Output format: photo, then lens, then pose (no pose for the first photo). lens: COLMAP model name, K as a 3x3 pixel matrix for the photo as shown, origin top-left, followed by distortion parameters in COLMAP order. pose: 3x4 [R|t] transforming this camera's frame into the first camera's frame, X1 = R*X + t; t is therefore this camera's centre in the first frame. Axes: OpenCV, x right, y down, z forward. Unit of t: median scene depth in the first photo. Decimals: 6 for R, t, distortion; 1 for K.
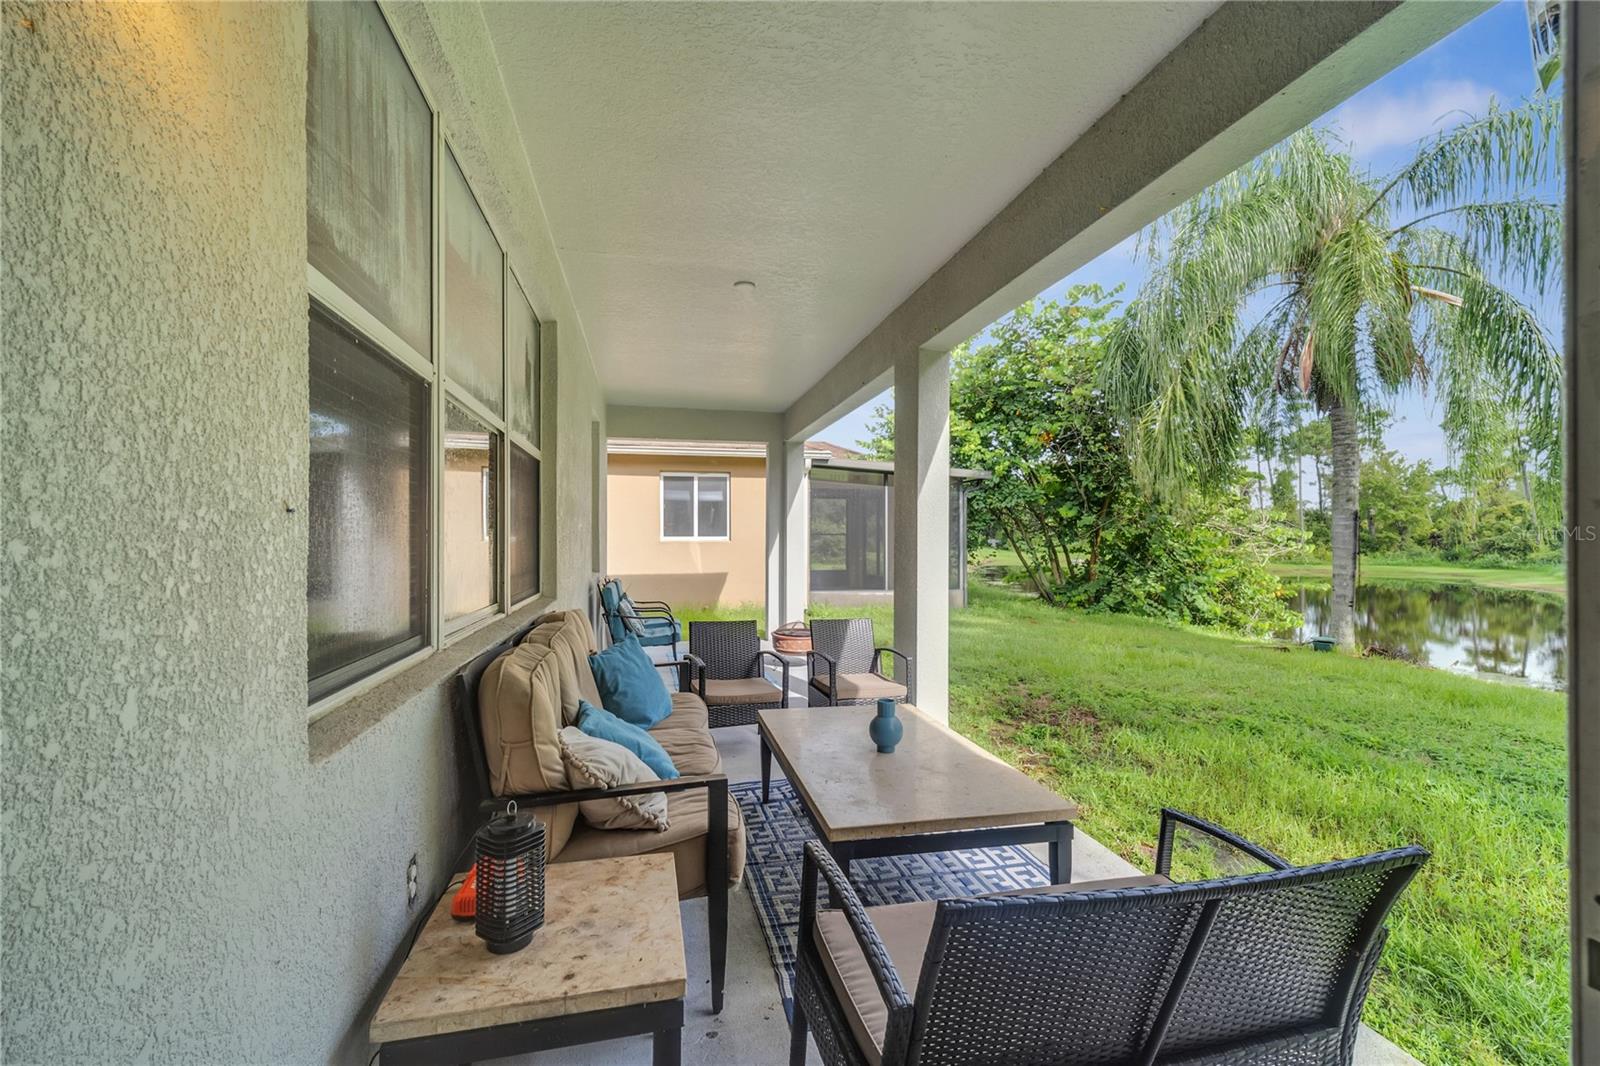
lens RADIAL K [[661.5, 0, 800.0], [0, 661.5, 533.0], [0, 0, 1]] dist [0.001450, -0.000017]
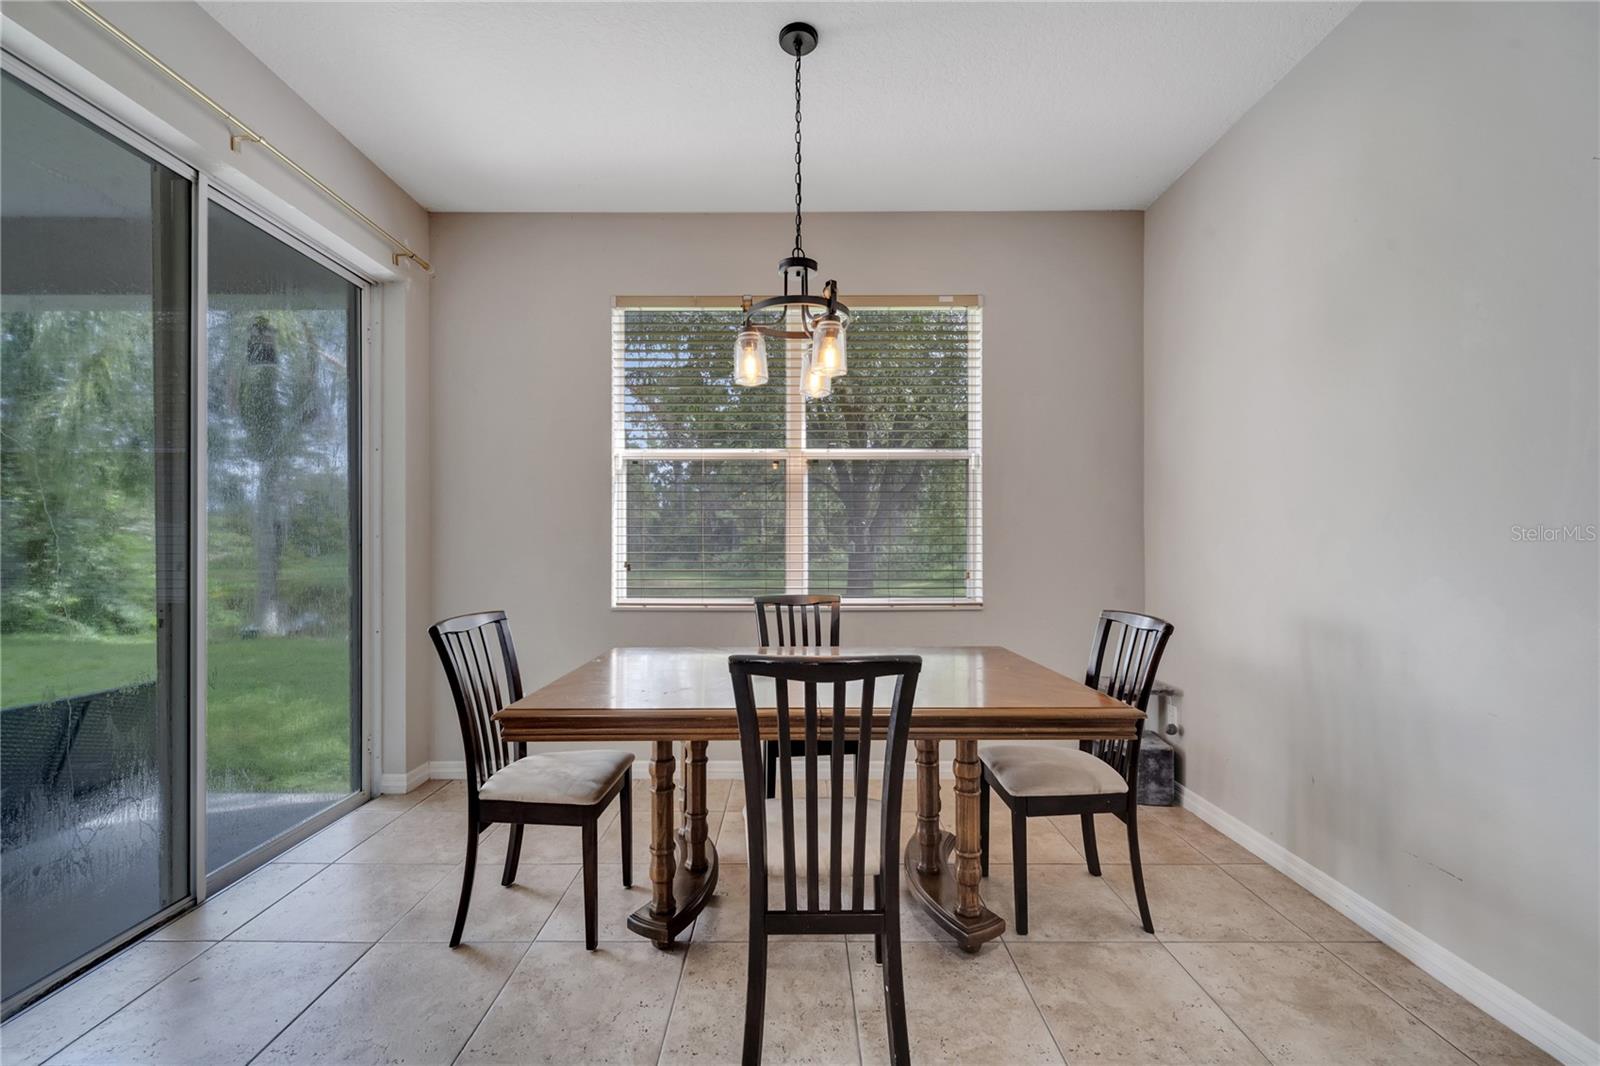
lens RADIAL K [[644.2, 0, 792.0], [0, 644.2, 540.6], [0, 0, 1]] dist [0.002400, -0.000198]
pose [[0.239702, 0.004854, 0.970834, -0.058058], [-0.009973, 0.999947, -0.002537, -0.002181], [-0.970795, -0.009074, 0.239738, -0.137033]]
